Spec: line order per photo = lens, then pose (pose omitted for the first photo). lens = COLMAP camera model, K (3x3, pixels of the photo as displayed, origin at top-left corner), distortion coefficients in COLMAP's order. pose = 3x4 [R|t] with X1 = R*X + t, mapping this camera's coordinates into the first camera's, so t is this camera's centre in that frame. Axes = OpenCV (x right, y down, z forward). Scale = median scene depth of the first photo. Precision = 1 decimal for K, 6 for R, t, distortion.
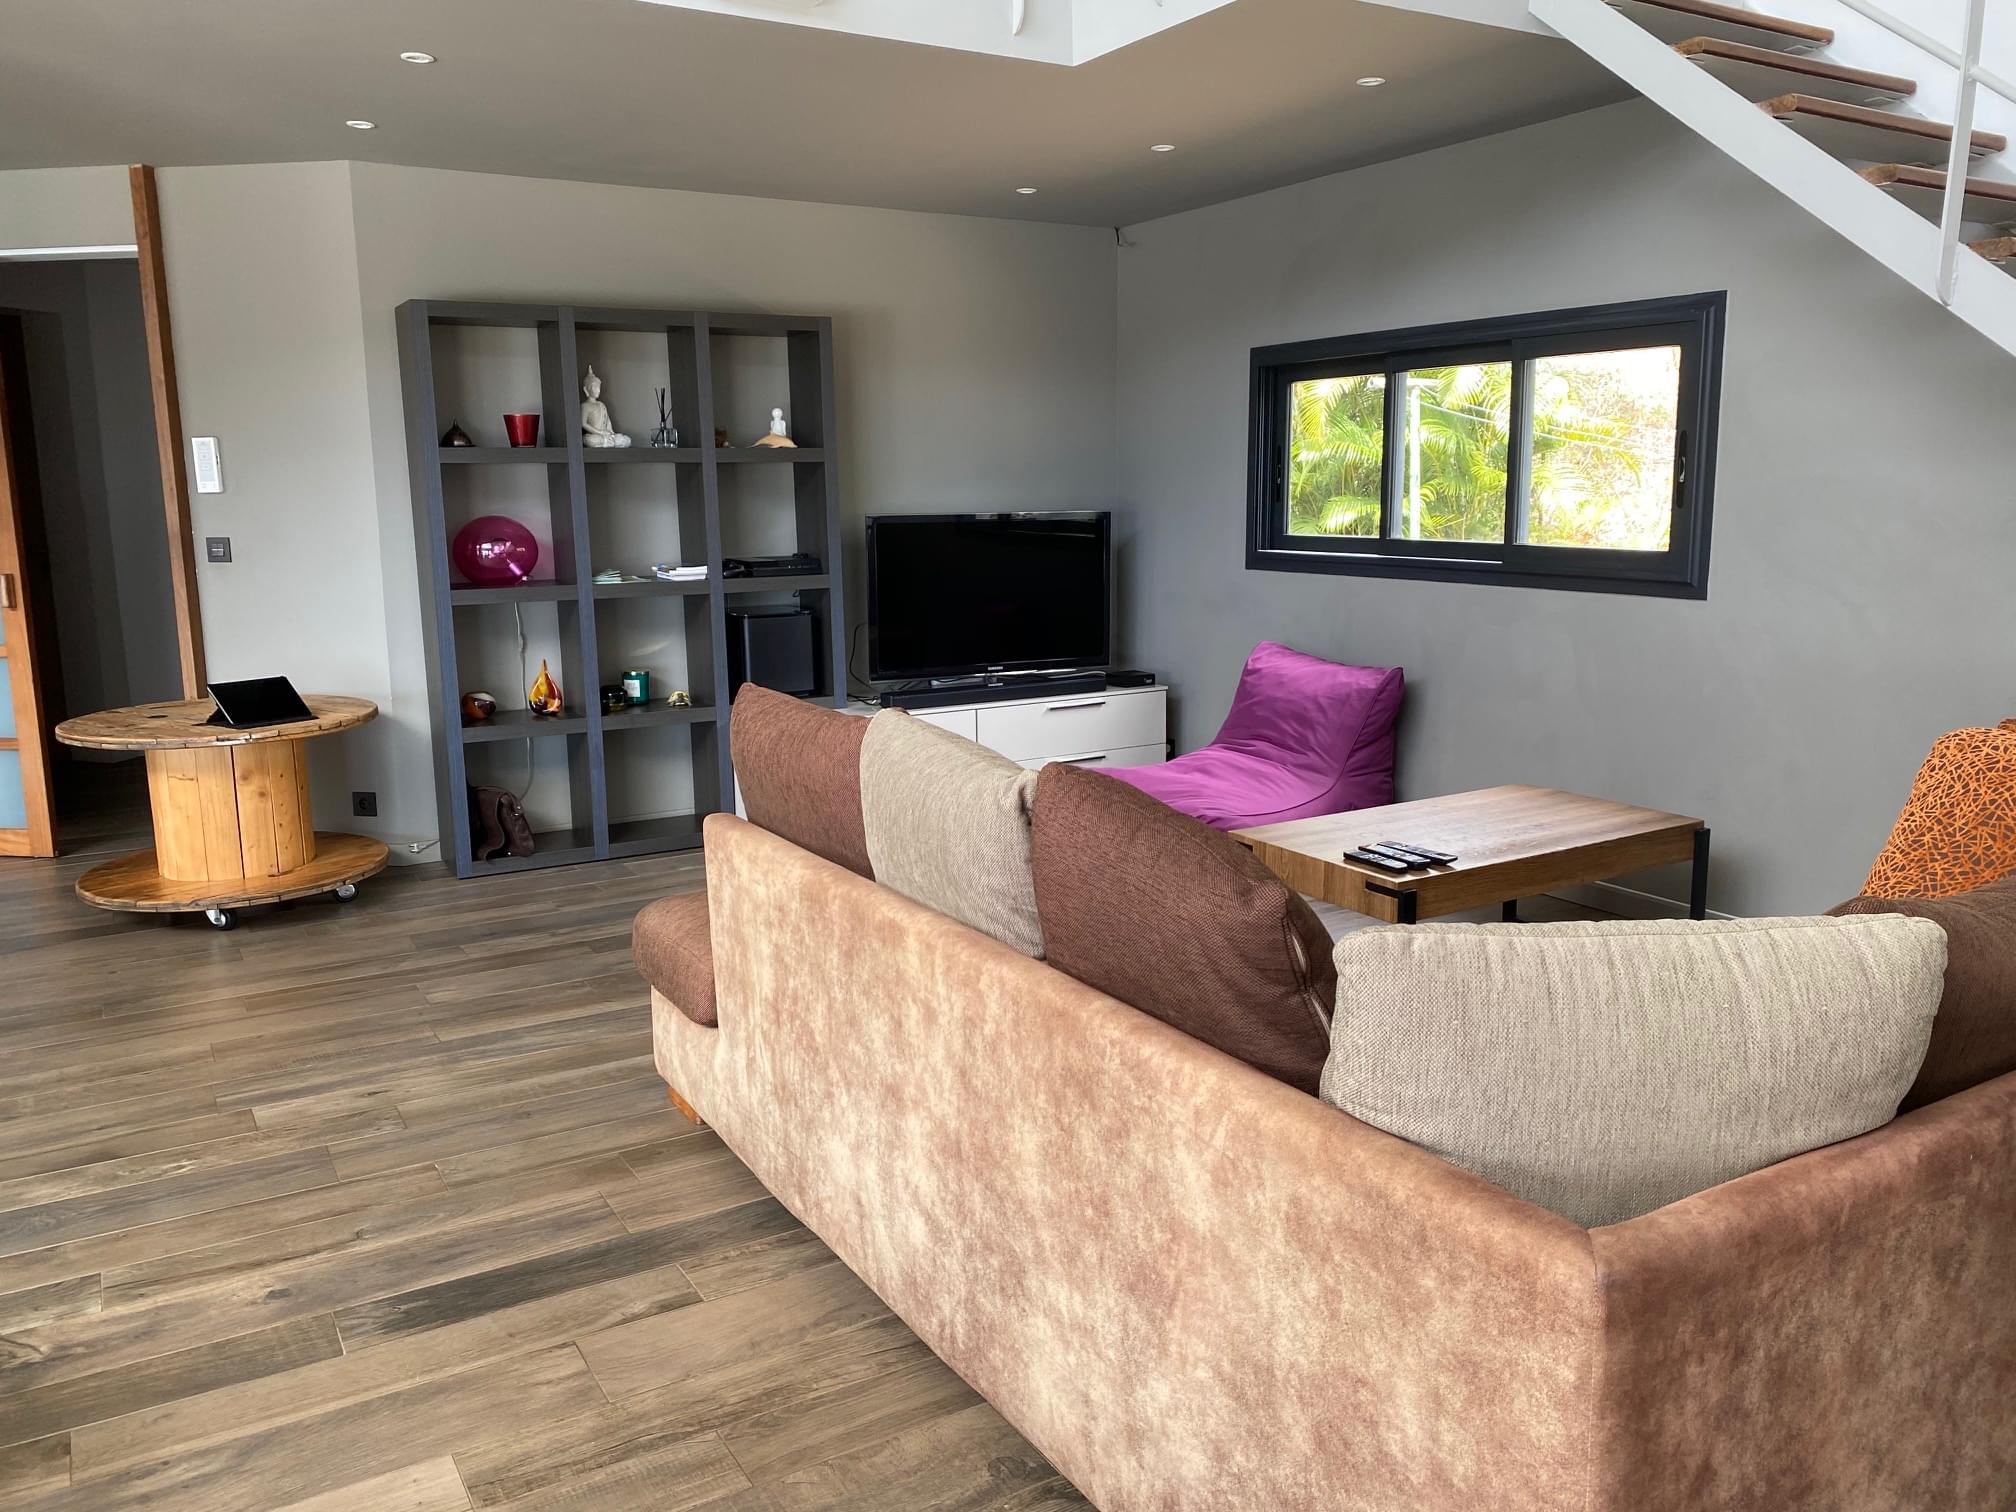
lens RADIAL K [[1543.4, 0, 1006.1], [0, 1543.4, 754.5], [0, 0, 1]] dist [-0.009624, 0.003808]
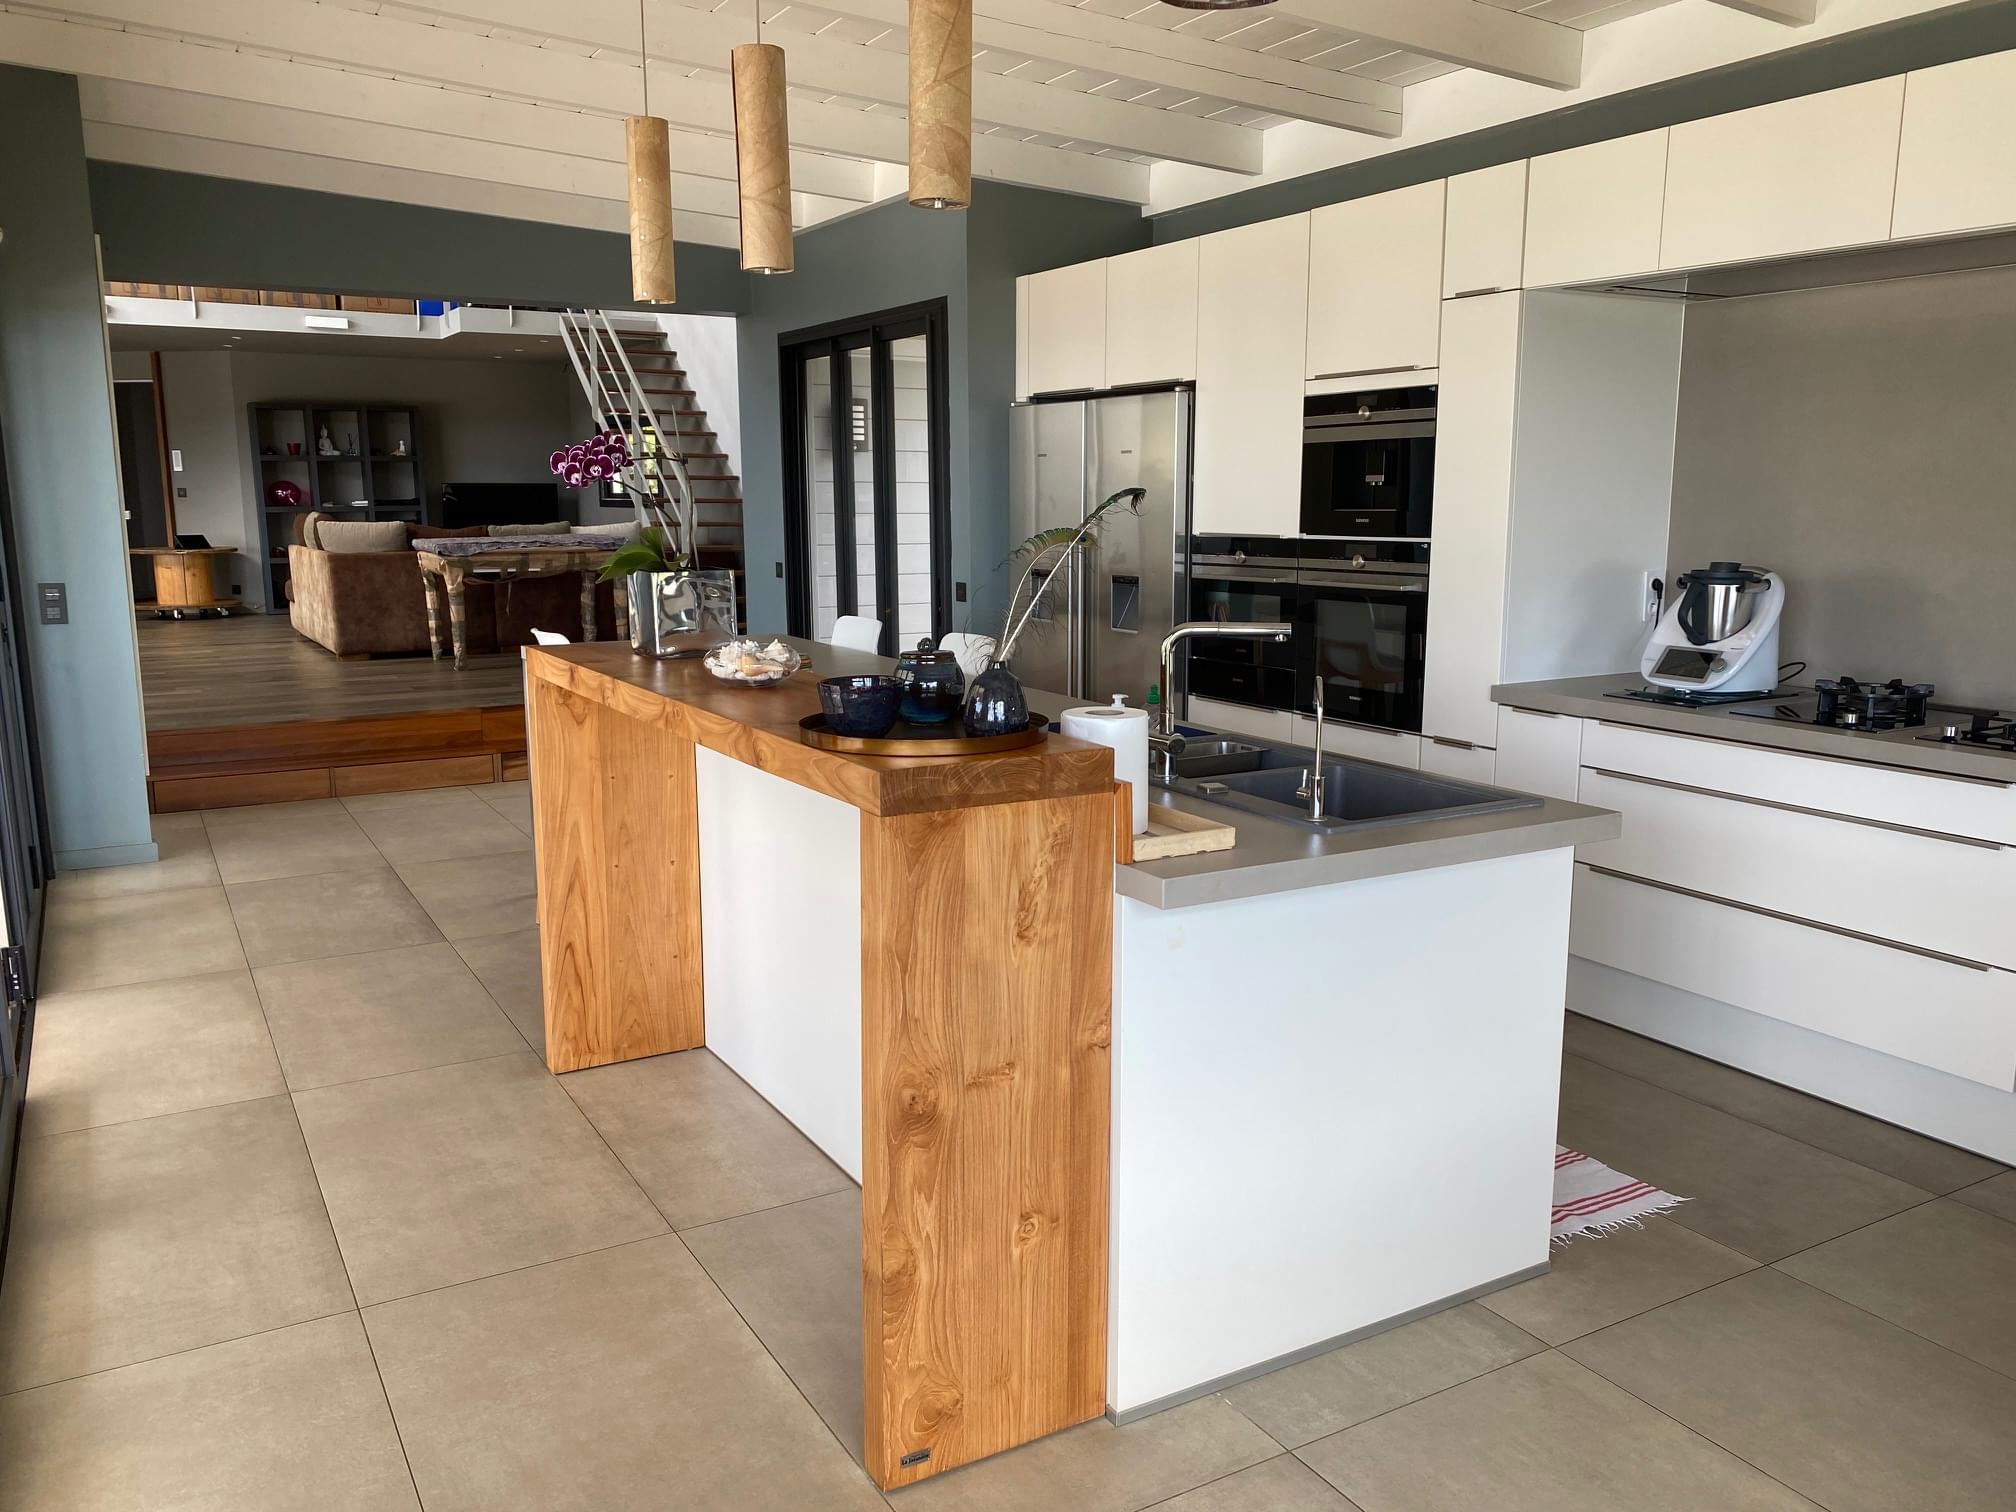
lens RADIAL K [[1543.4, 0, 1010.4], [0, 1543.4, 756.9], [0, 0, 1]] dist [-0.009624, 0.003808]
pose [[0.999981, 0.004050, -0.004554, 0.925312], [-0.004110, 0.999905, -0.013185, 0.348649], [0.004500, 0.013204, 0.999903, -1.633283]]
